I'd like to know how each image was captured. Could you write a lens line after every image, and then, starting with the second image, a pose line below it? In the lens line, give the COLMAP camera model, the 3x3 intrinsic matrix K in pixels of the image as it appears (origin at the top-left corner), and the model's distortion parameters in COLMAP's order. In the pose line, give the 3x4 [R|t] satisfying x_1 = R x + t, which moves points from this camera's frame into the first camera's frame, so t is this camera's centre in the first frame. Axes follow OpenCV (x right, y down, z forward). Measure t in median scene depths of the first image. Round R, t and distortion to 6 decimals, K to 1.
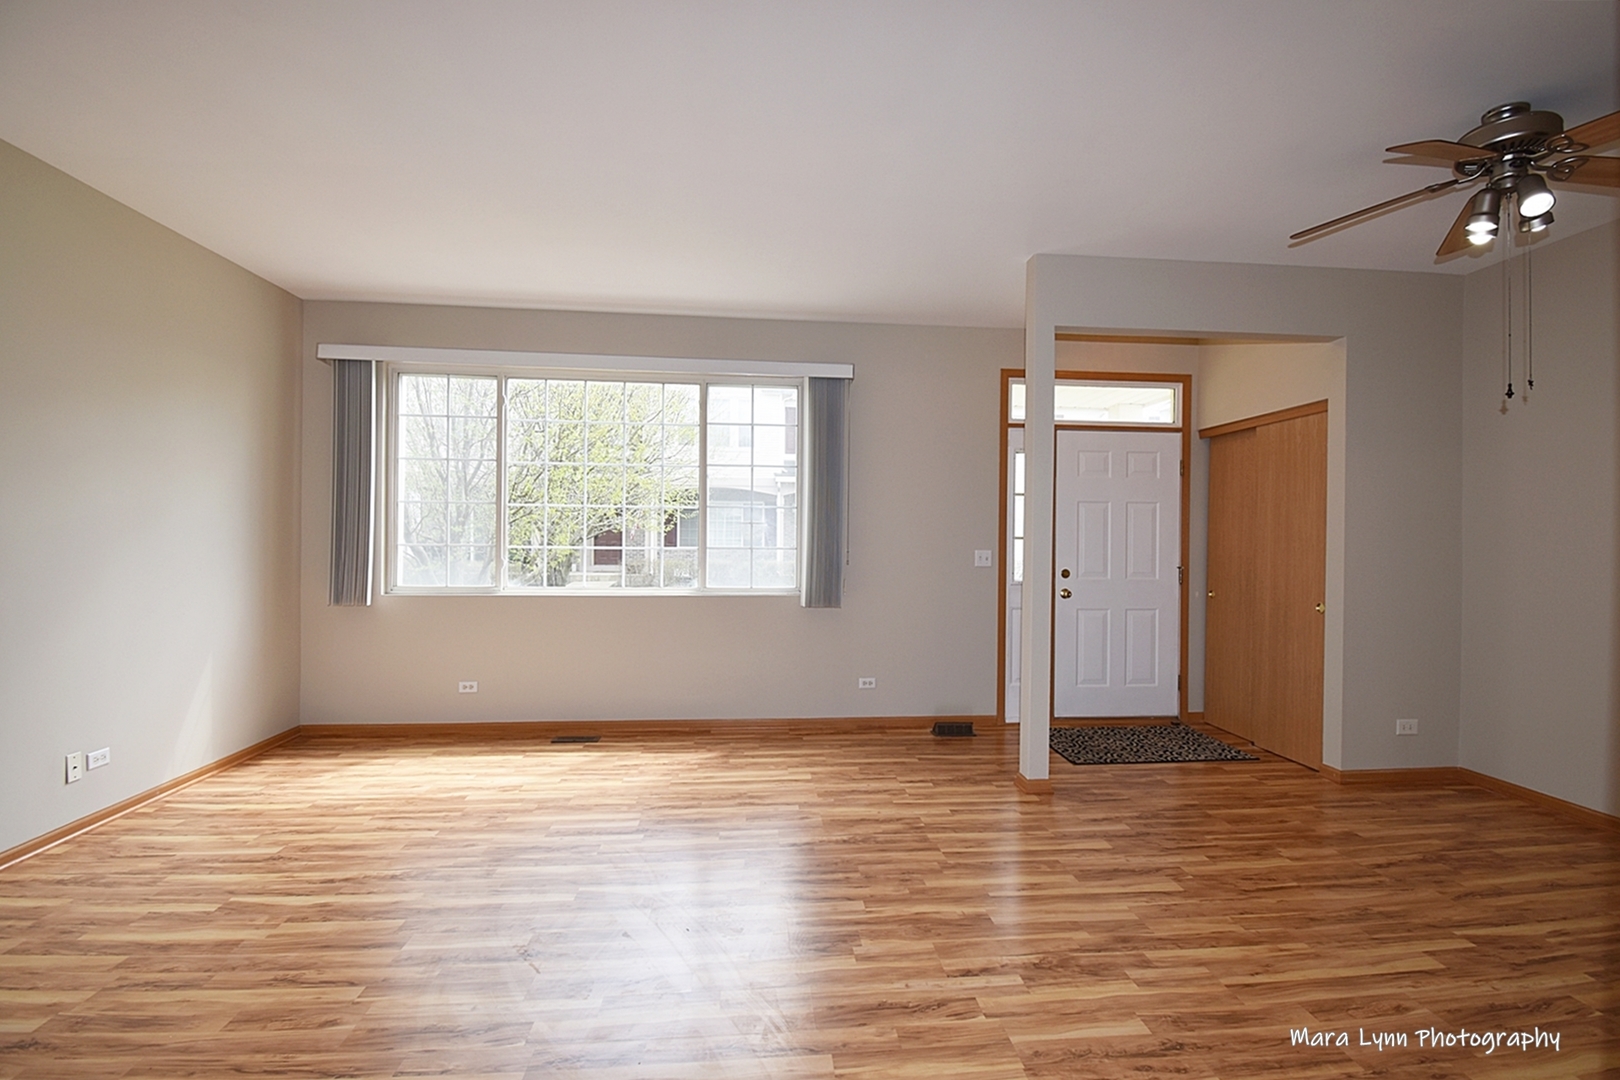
lens RADIAL K [[721.7, 0, 810.6], [0, 721.7, 553.6], [0, 0, 1]] dist [0.008820, -0.019635]
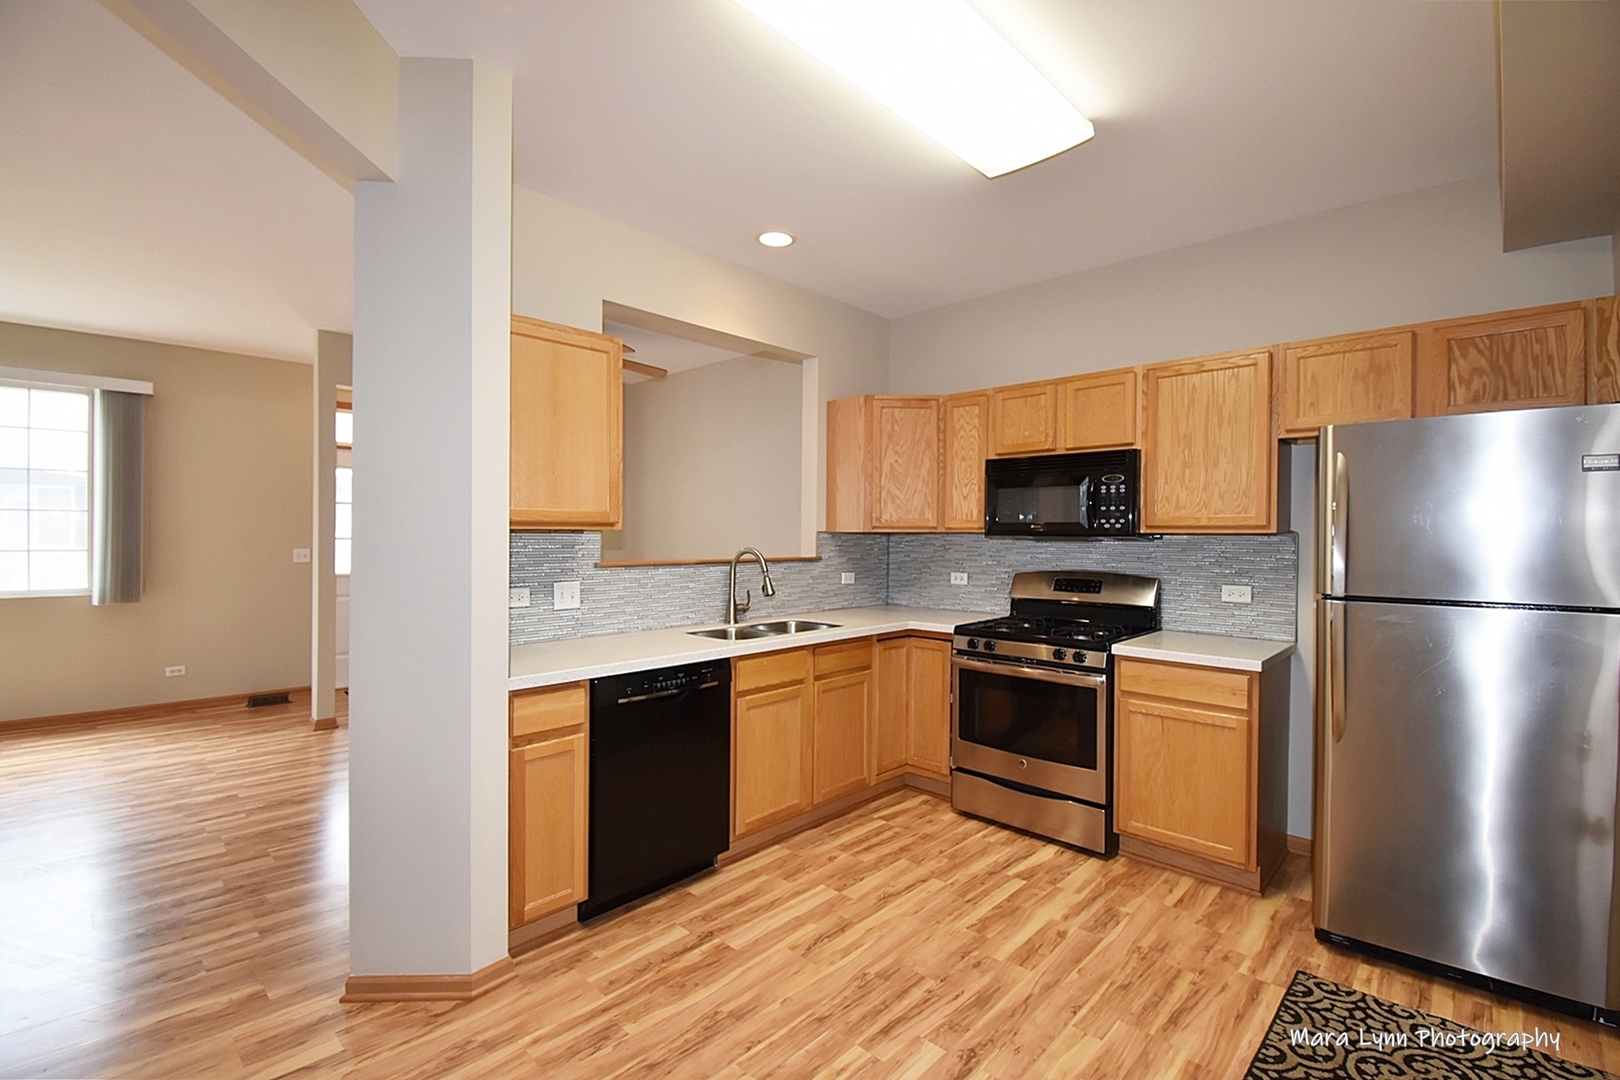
lens RADIAL K [[721.7, 0, 821.2], [0, 721.7, 540.9], [0, 0, 1]] dist [0.008820, -0.019635]
pose [[0.739324, -0.010872, 0.673262, 0.081822], [0.014969, 0.999888, -0.000292, -0.006383], [-0.673184, 0.010294, 0.739404, -0.539647]]
